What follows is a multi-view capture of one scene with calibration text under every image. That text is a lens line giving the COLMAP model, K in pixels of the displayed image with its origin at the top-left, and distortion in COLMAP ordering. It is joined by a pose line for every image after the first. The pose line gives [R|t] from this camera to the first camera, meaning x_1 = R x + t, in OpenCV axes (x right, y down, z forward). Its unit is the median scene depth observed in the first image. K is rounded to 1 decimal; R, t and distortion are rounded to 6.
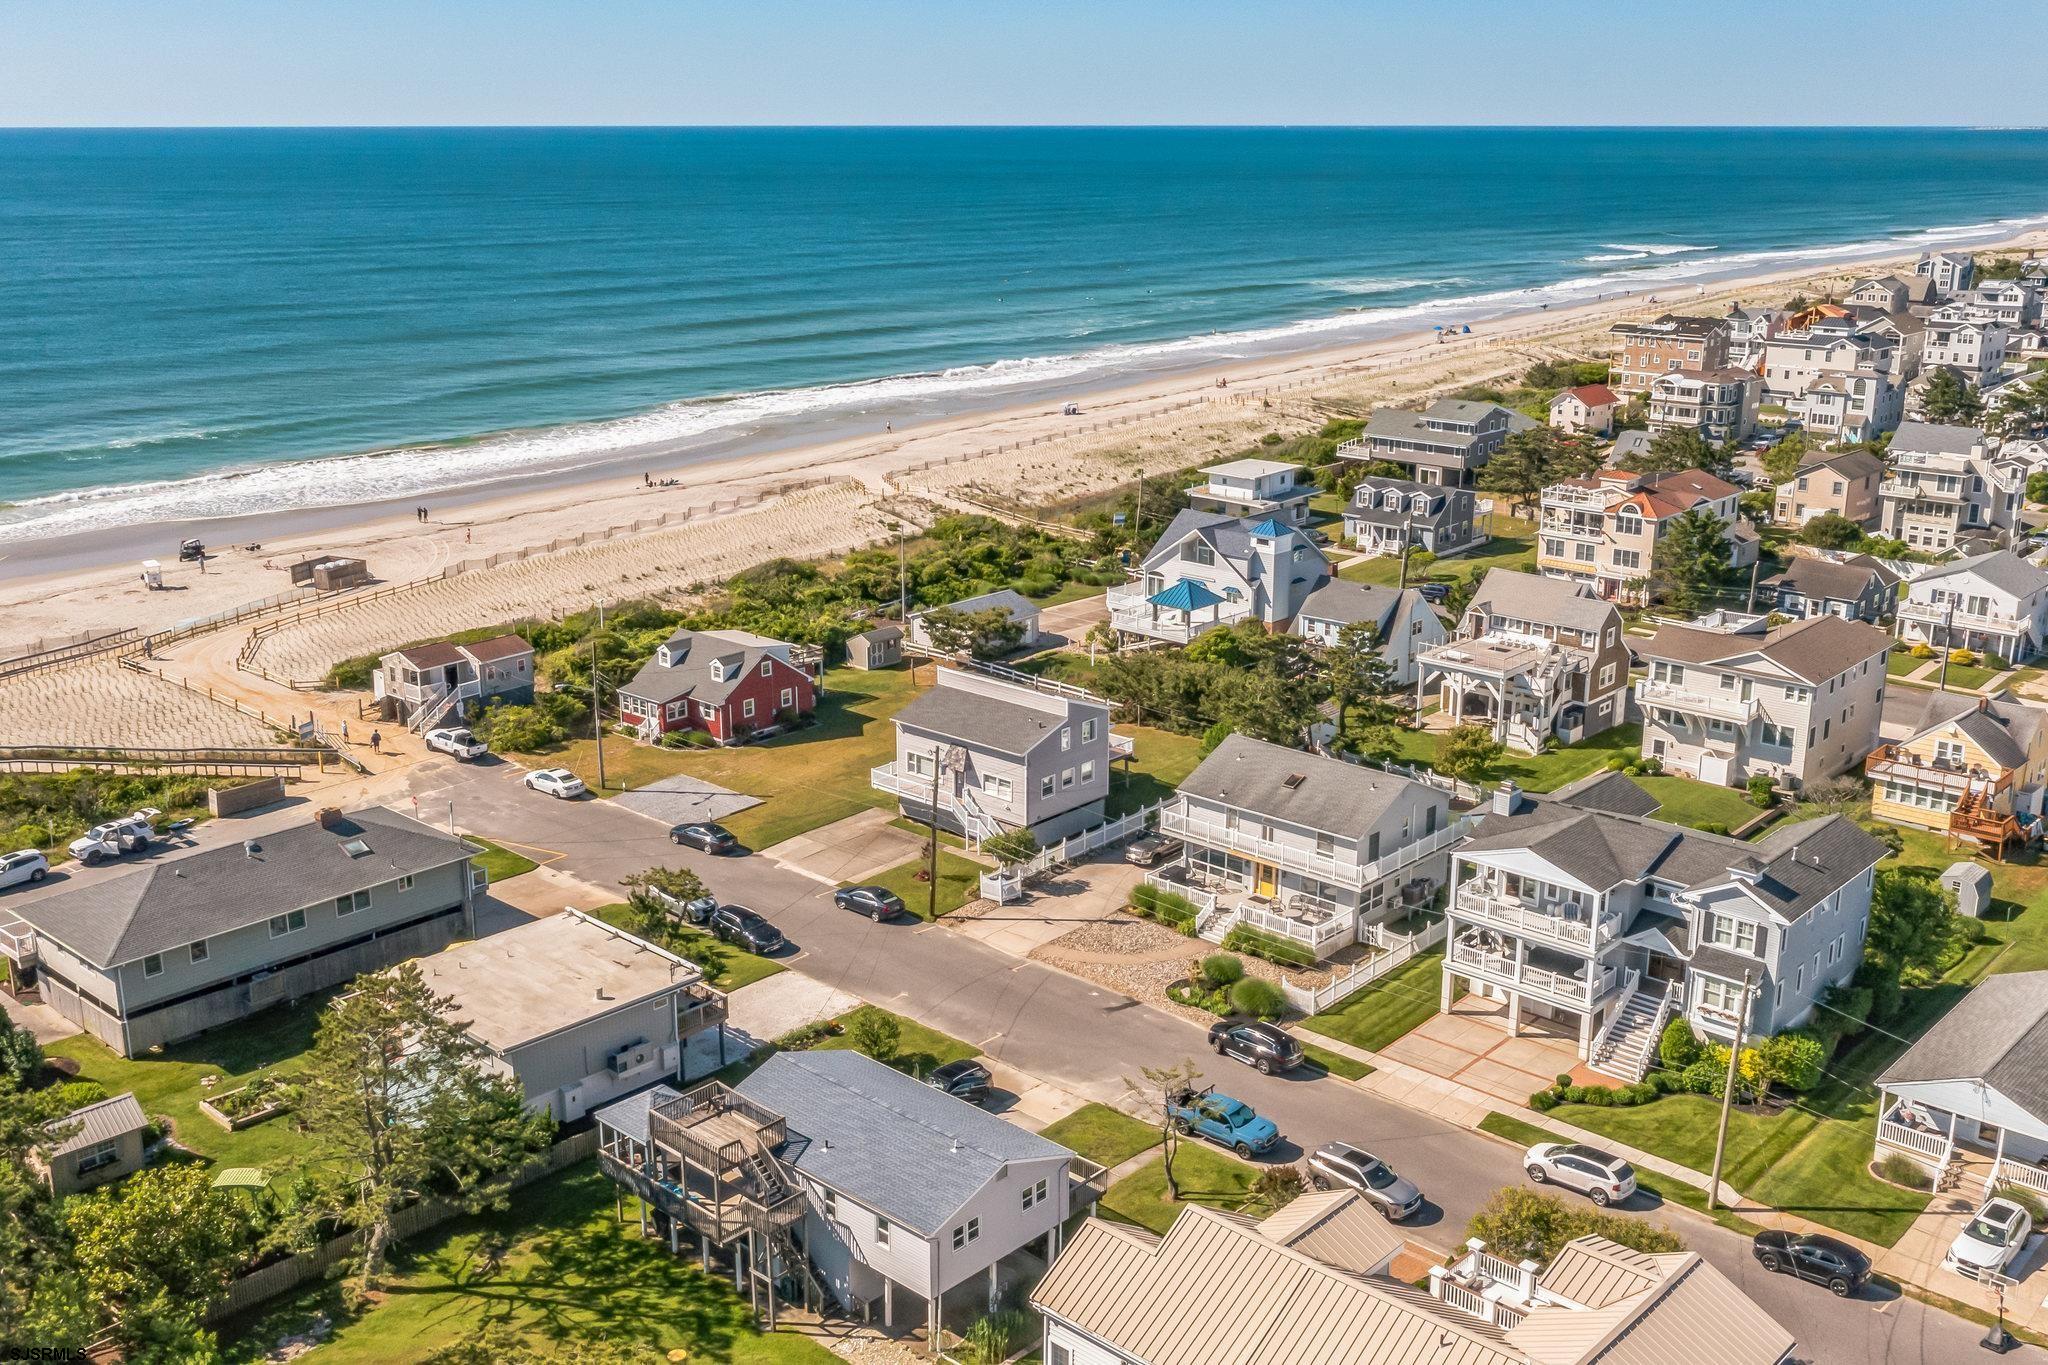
lens RADIAL K [[2015.0, 0, 1038.1], [0, 2015.0, 685.9], [0, 0, 1]] dist [-0.008425, -0.008849]
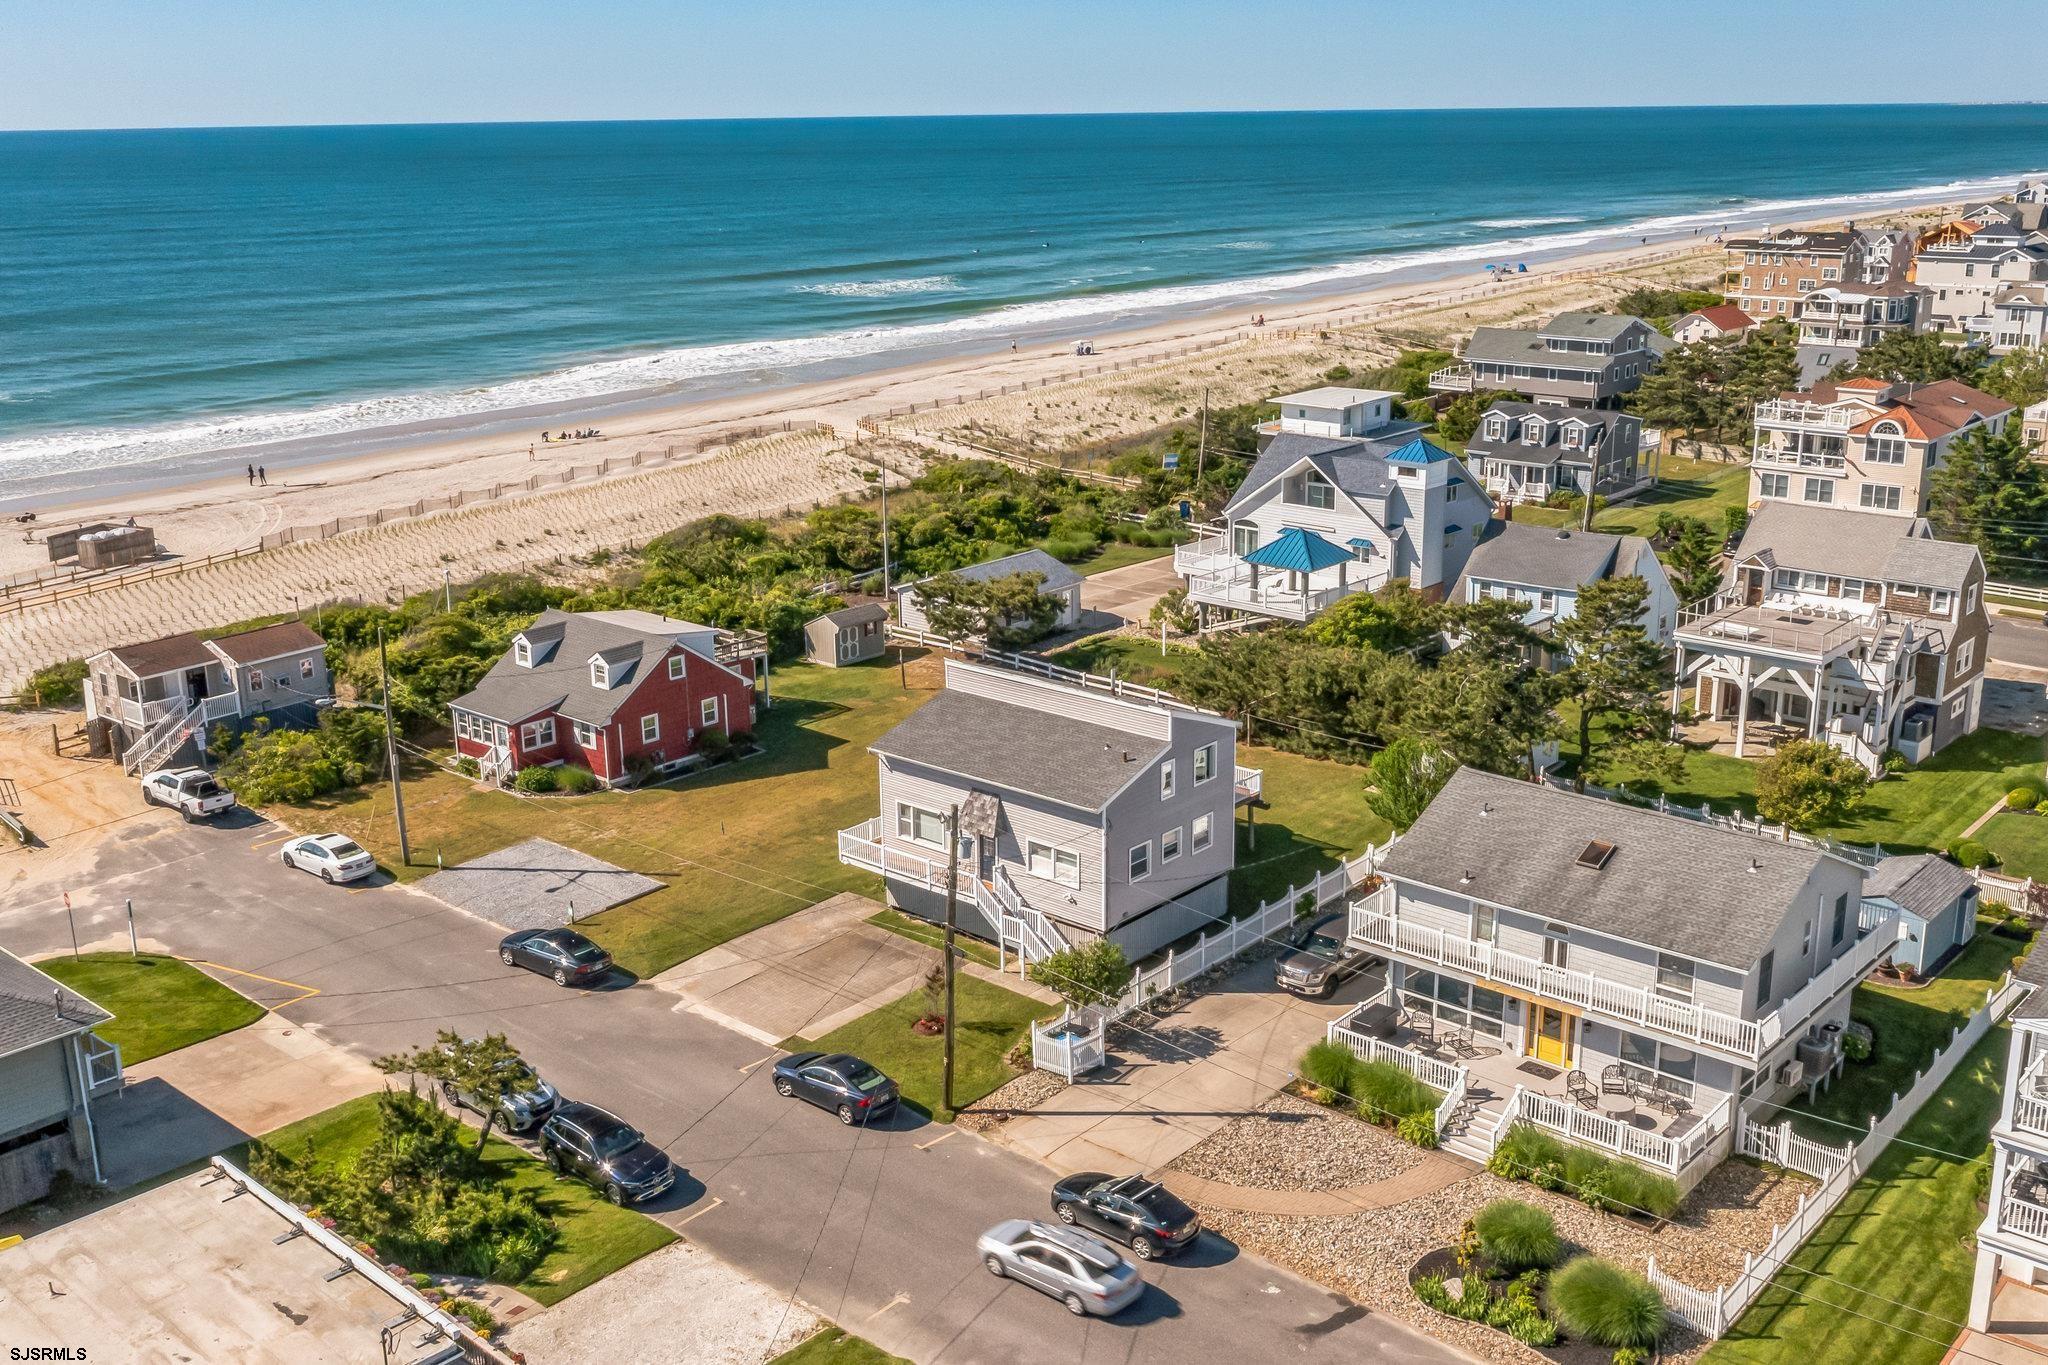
lens RADIAL K [[2015.0, 0, 1038.1], [0, 2015.0, 685.9], [0, 0, 1]] dist [-0.008425, -0.008849]
pose [[0.999838, -0.016065, 0.008143, -0.024158], [0.016041, 0.999867, 0.003005, -0.002662], [-0.008190, -0.002874, 0.999962, 0.352213]]
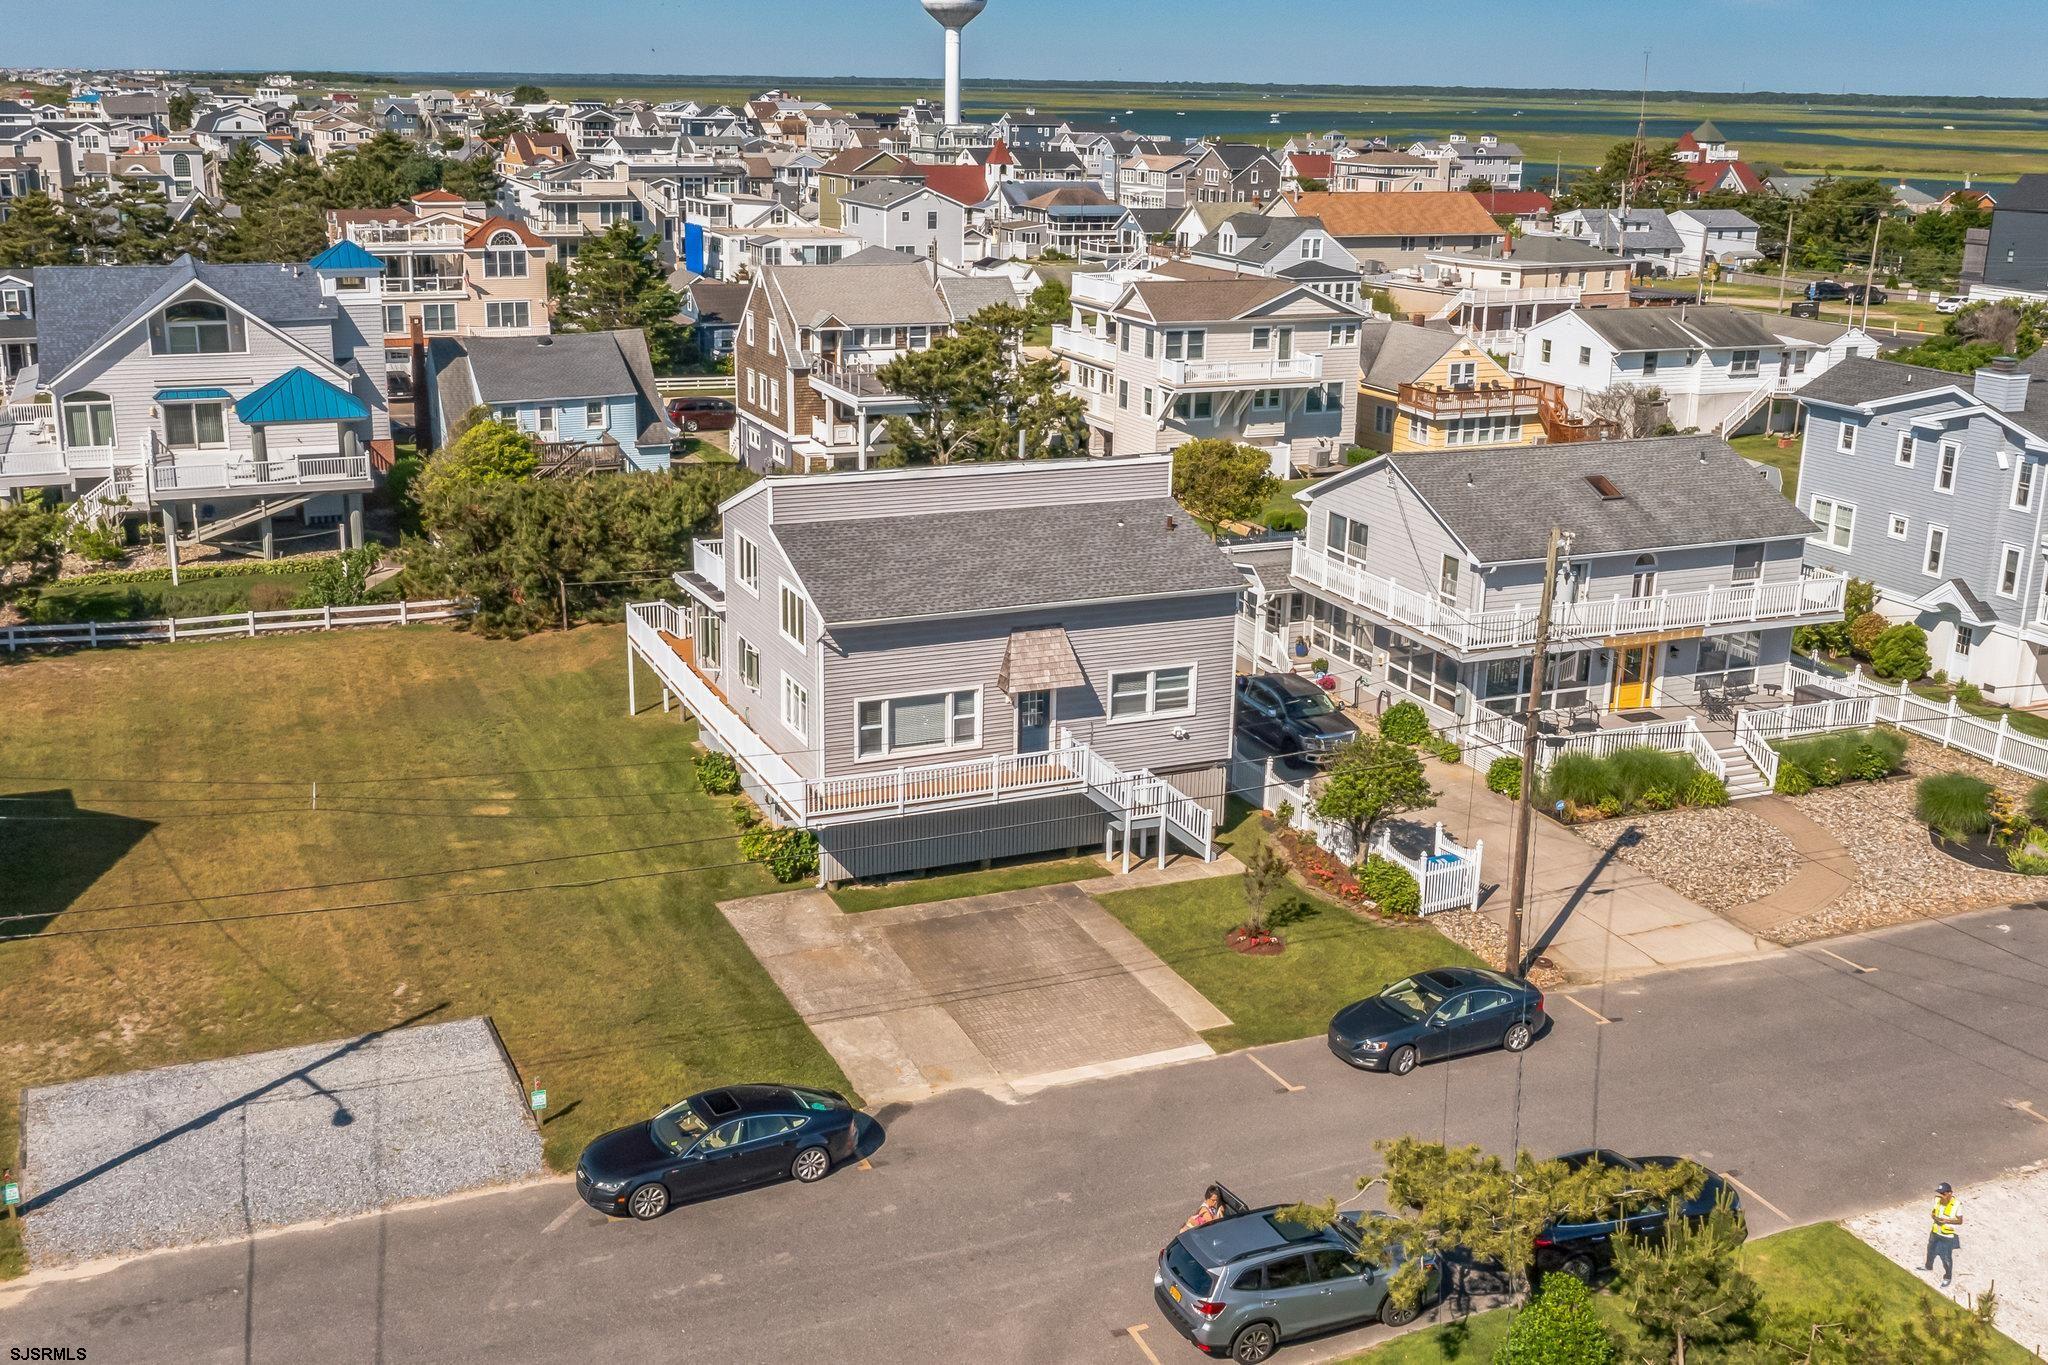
lens RADIAL K [[2015.0, 0, 1038.1], [0, 2015.0, 685.9], [0, 0, 1]] dist [-0.008425, -0.008849]
pose [[0.410844, -0.254531, 0.875455, -0.327440], [0.232349, 0.957763, 0.169422, -0.021896], [-0.881601, 0.133805, 0.452631, 0.708127]]
